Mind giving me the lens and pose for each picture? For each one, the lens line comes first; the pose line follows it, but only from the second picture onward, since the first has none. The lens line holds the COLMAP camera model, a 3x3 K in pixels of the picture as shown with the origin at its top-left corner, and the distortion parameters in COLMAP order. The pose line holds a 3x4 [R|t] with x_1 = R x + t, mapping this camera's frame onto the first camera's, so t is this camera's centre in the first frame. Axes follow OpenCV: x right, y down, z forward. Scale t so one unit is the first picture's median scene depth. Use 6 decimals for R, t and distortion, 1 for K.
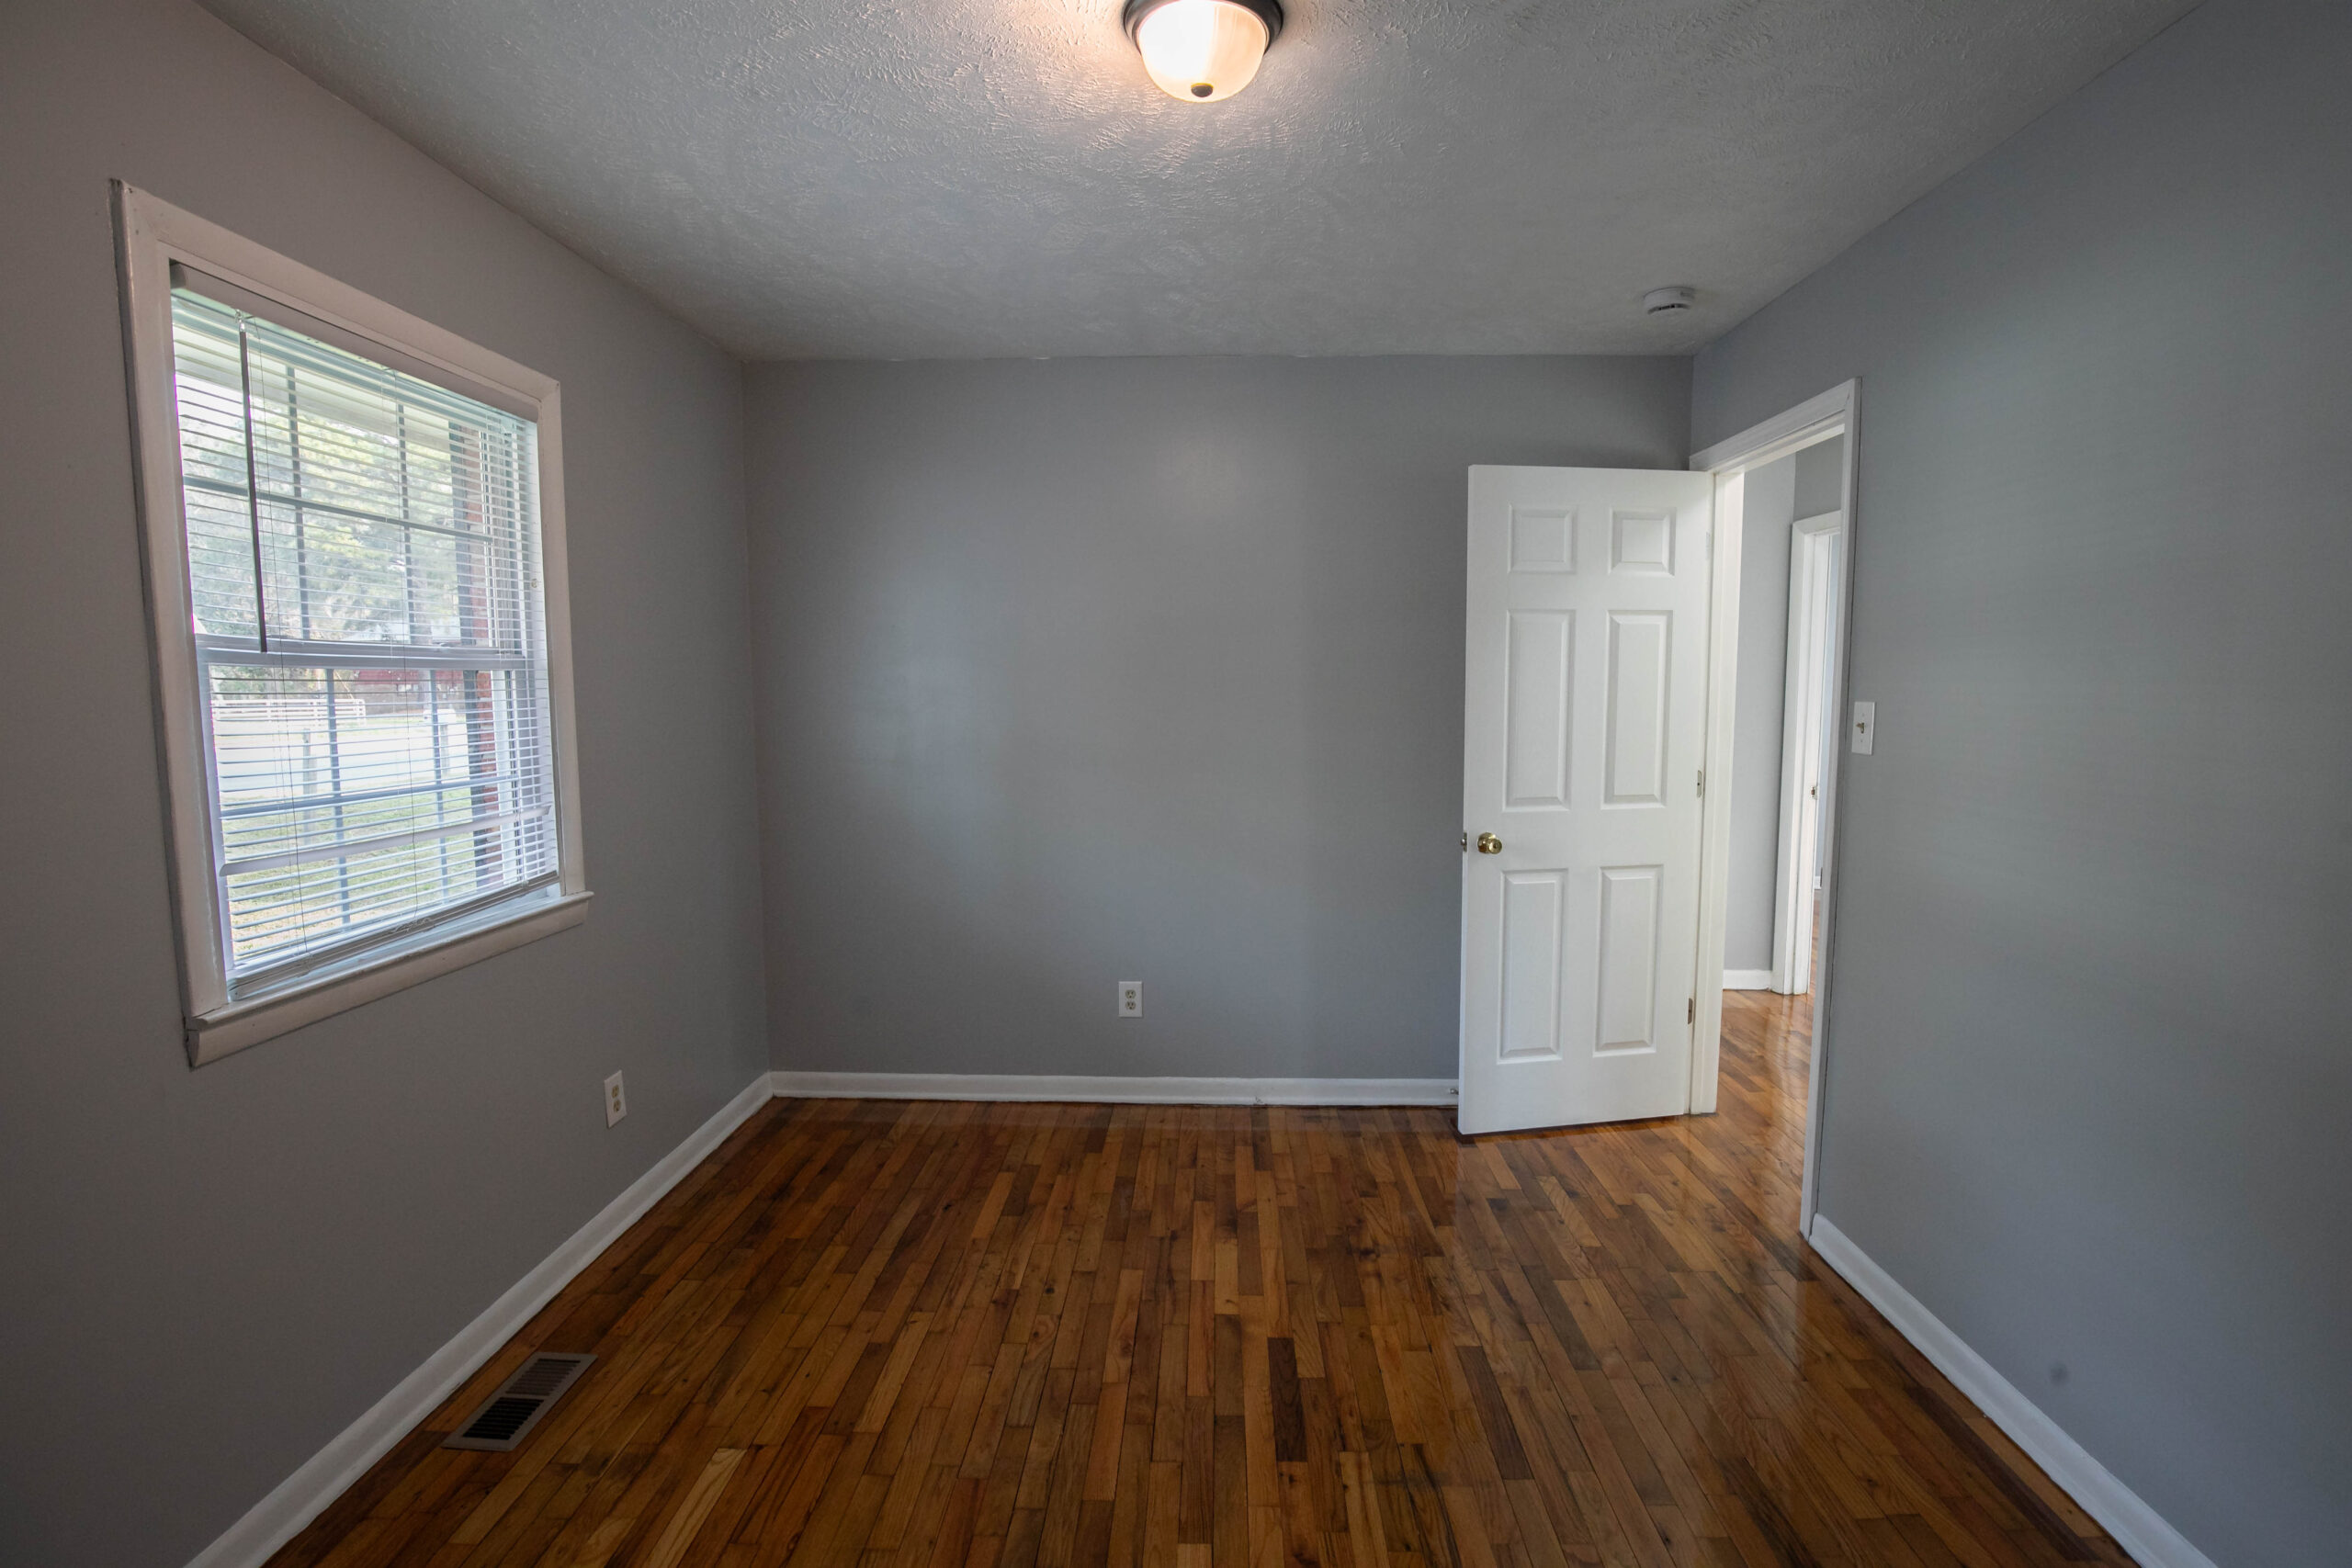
lens RADIAL K [[1129.2, 0, 1182.0], [0, 1129.2, 796.7], [0, 0, 1]] dist [0.000866, 0.000097]
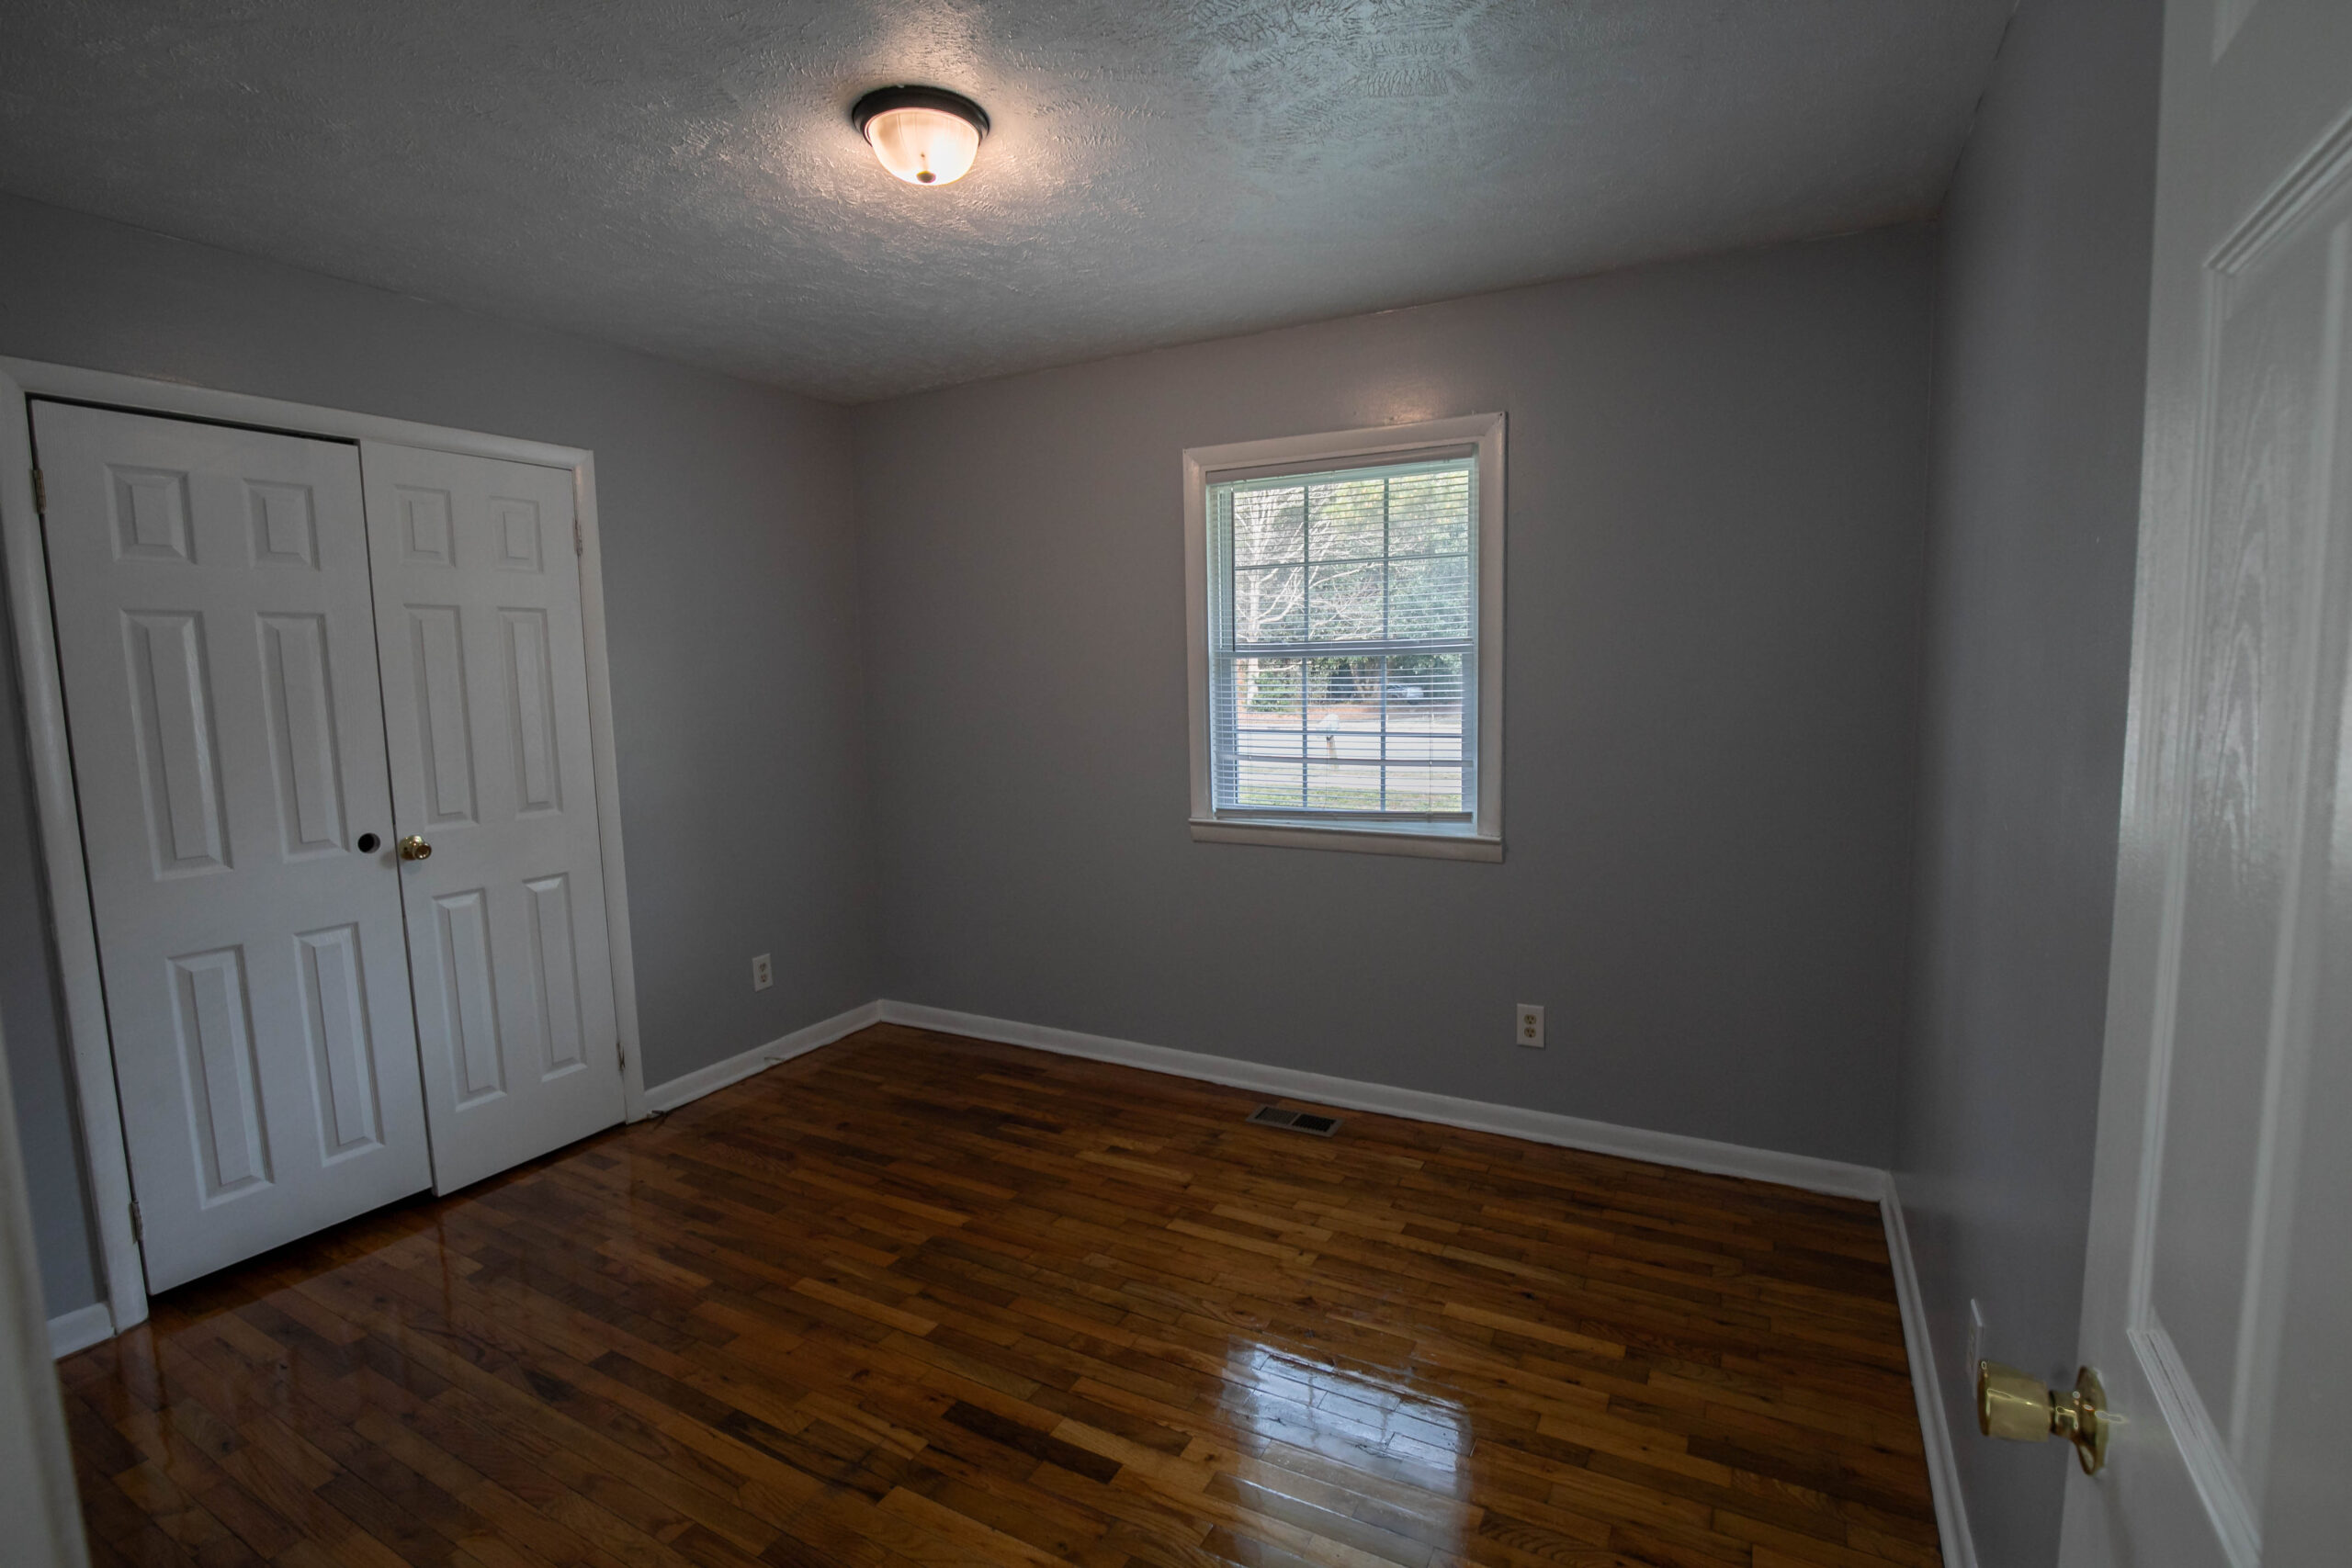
lens RADIAL K [[1129.2, 0, 1182.0], [0, 1129.2, 796.7], [0, 0, 1]] dist [0.000866, 0.000097]
pose [[-0.476522, 0.112404, -0.871947, 0.804703], [-0.062105, 0.985011, 0.160920, -0.153138], [0.876966, 0.130835, -0.462399, 1.512328]]
